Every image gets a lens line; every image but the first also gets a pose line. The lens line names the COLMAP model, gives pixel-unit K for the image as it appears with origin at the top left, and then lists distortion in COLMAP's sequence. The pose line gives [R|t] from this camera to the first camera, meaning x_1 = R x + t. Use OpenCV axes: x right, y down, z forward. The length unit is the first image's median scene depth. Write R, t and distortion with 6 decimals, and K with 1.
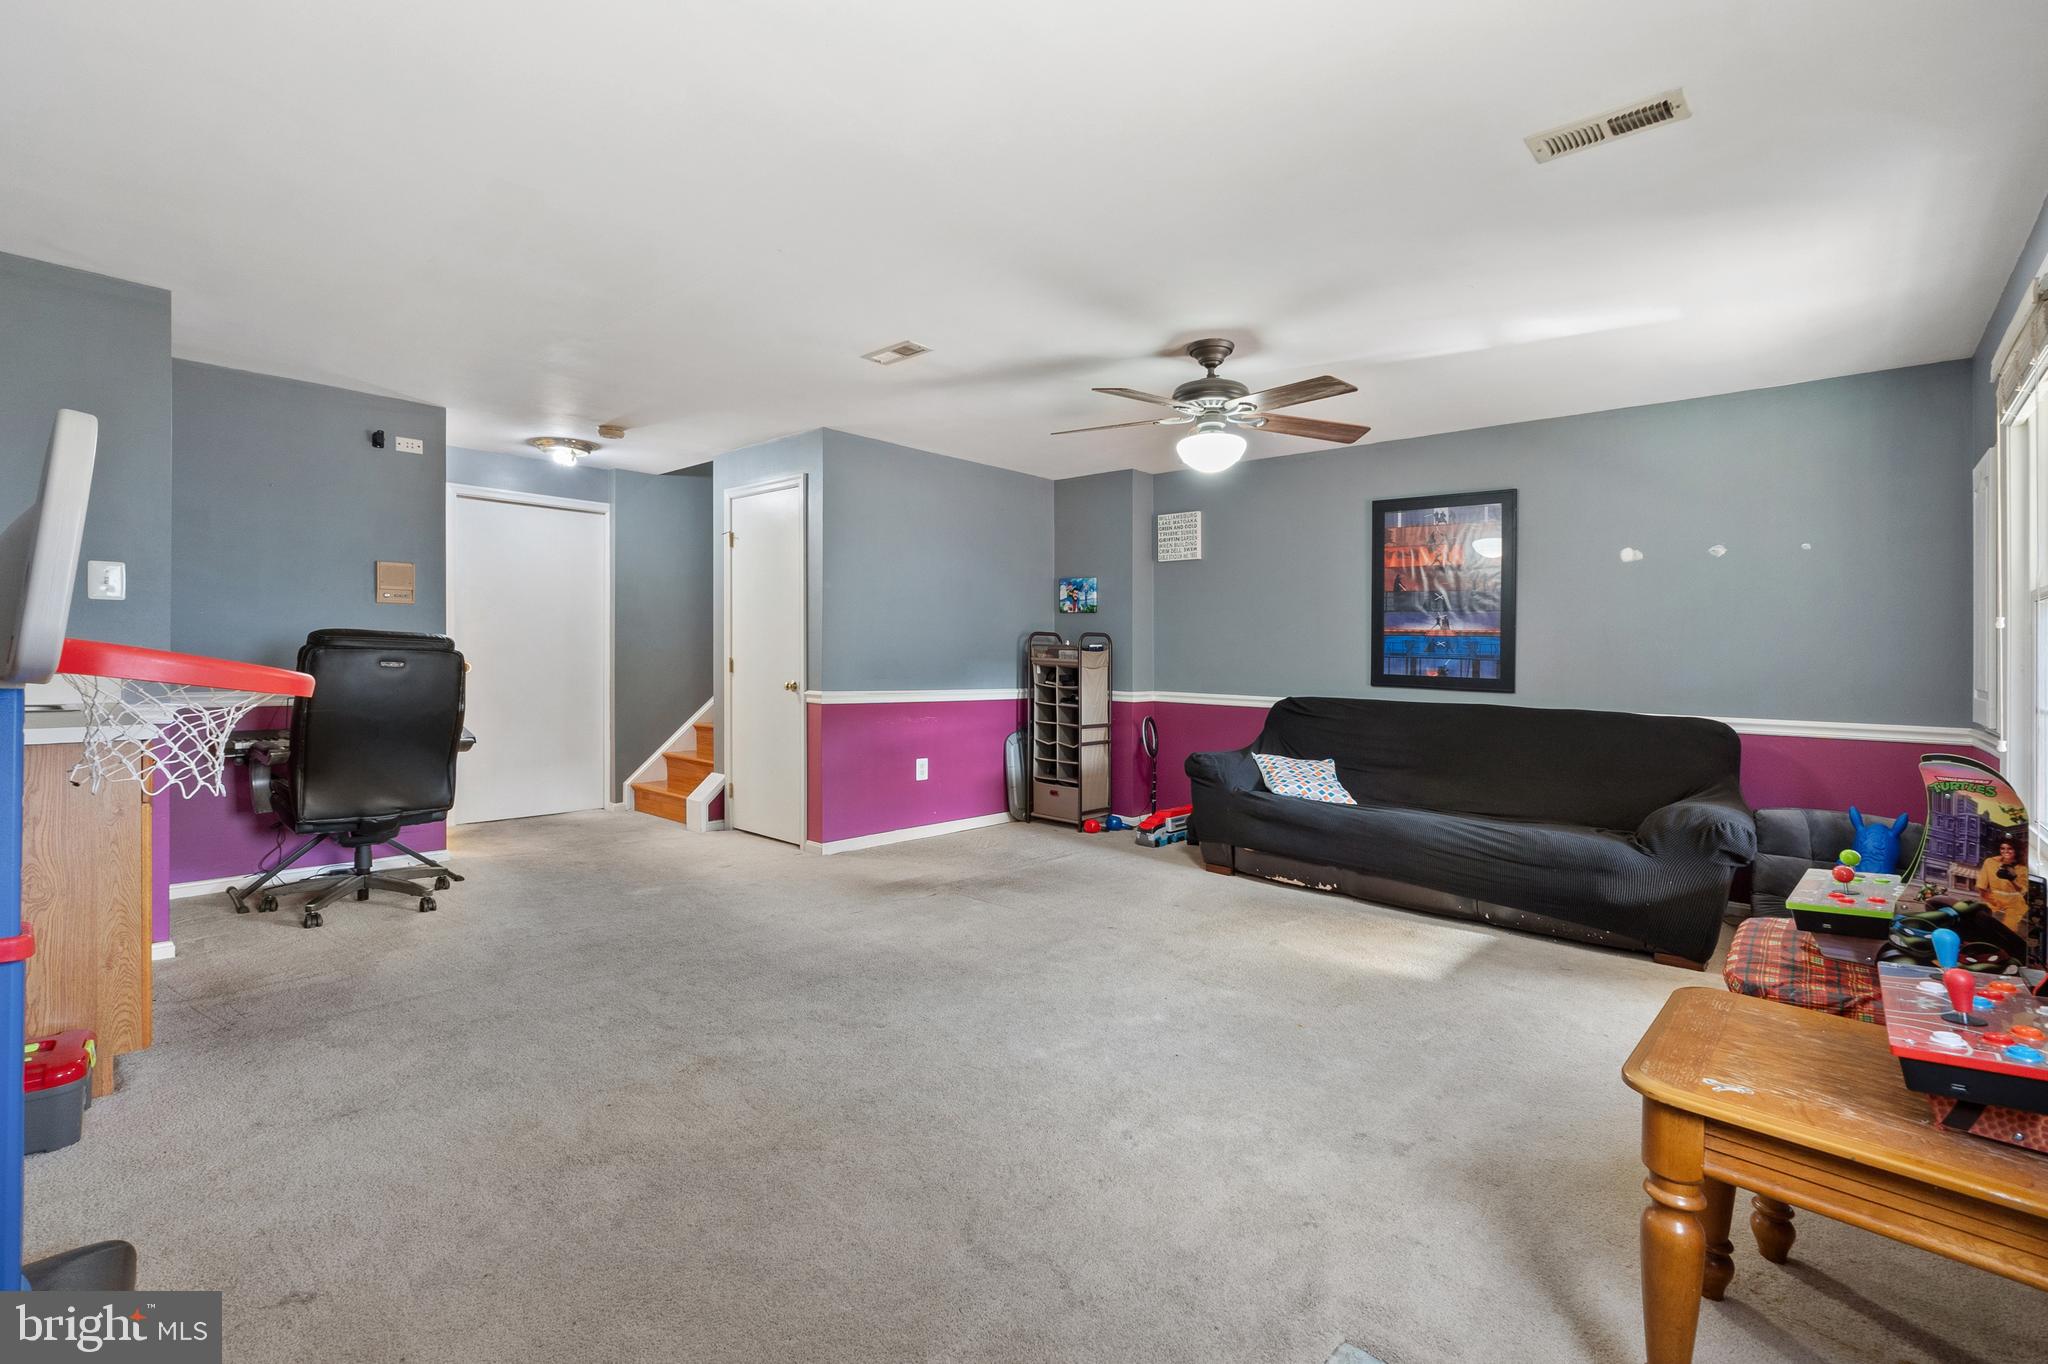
lens RADIAL K [[953.7, 0, 1014.1], [0, 953.7, 622.8], [0, 0, 1]] dist [-0.002440, -0.000322]
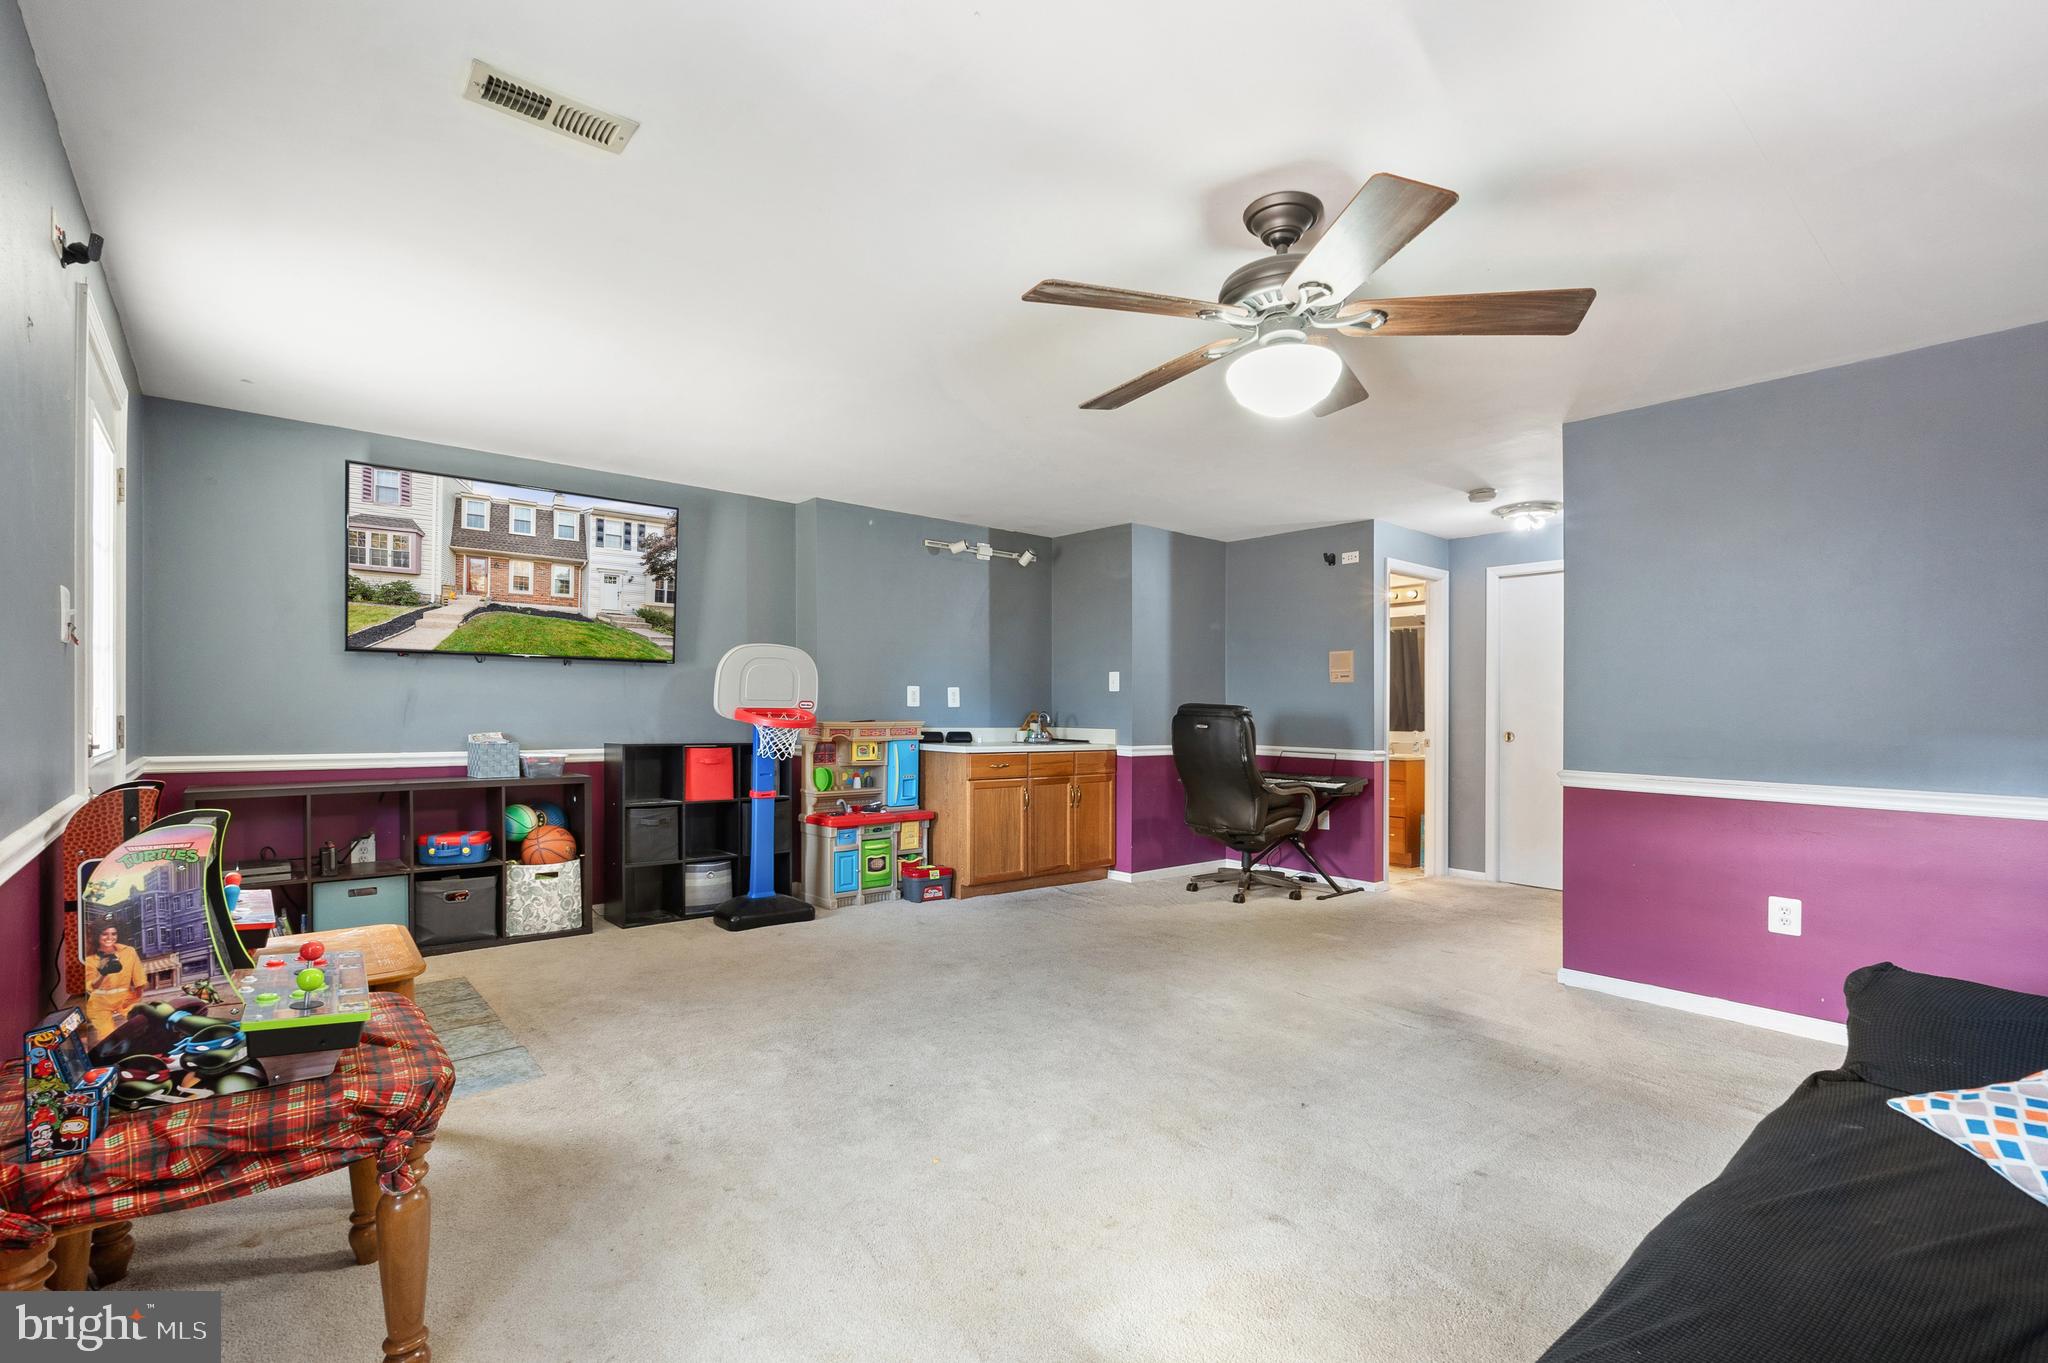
lens RADIAL K [[920.4, 0, 986.4], [0, 920.4, 716.2], [0, 0, 1]] dist [-0.016313, -0.000255]
pose [[-0.164820, -0.008484, -0.986287, 0.539160], [0.018840, 0.999753, -0.011749, 0.025463], [0.986144, -0.020518, -0.164620, 0.593103]]
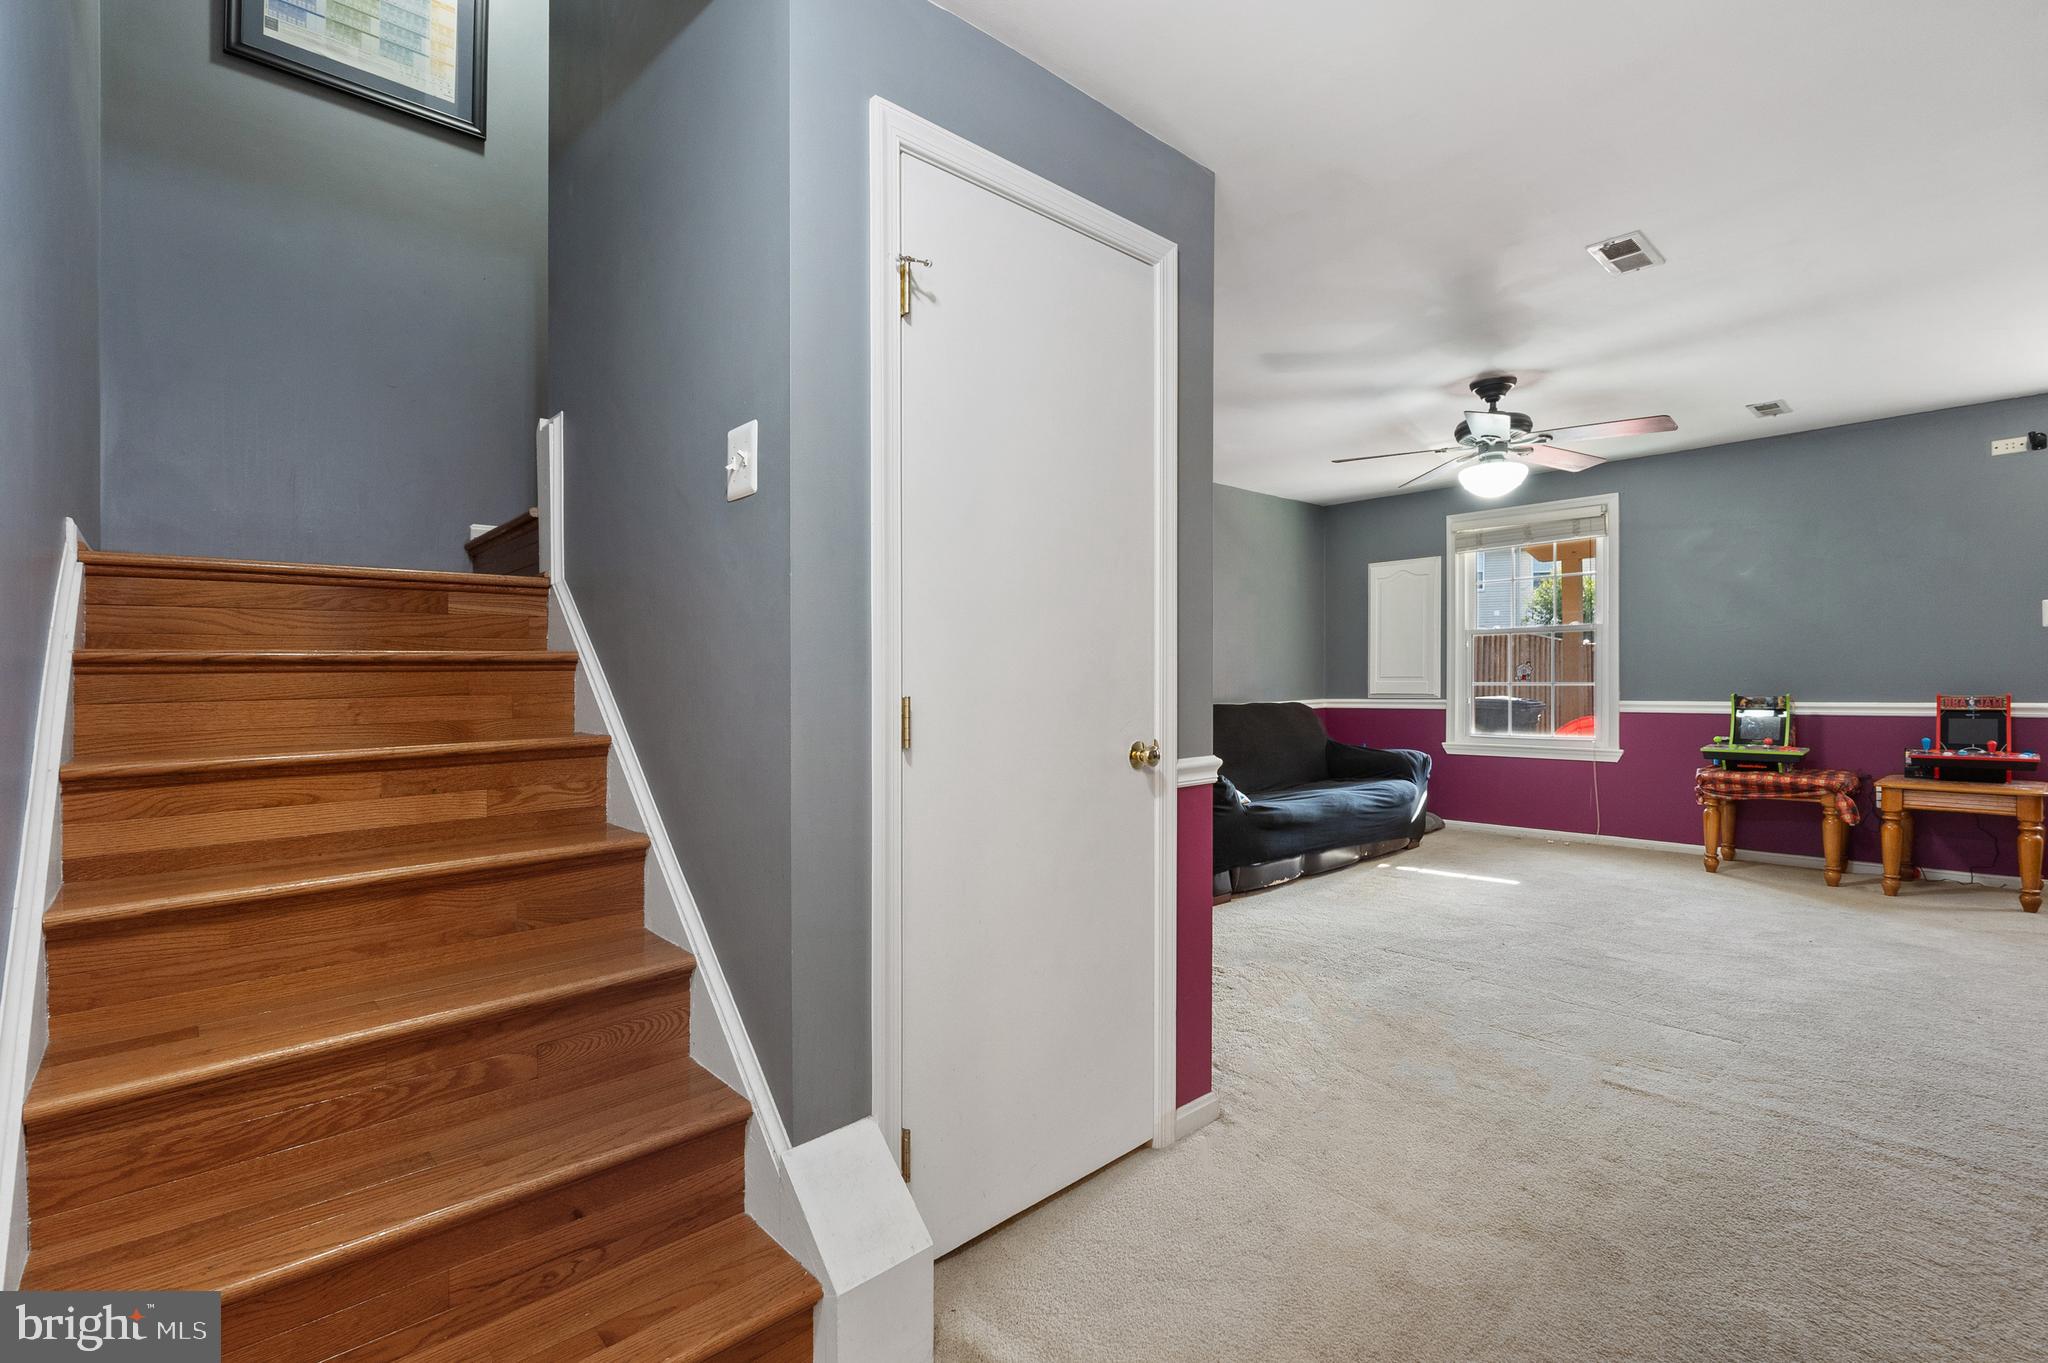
lens RADIAL K [[920.4, 0, 986.4], [0, 920.4, 716.2], [0, 0, 1]] dist [-0.016313, -0.000255]
pose [[0.121496, -0.063394, 0.990565, -0.589936], [-0.012762, 0.997776, 0.065420, 0.022354], [-0.992510, -0.020590, 0.120417, 0.953739]]
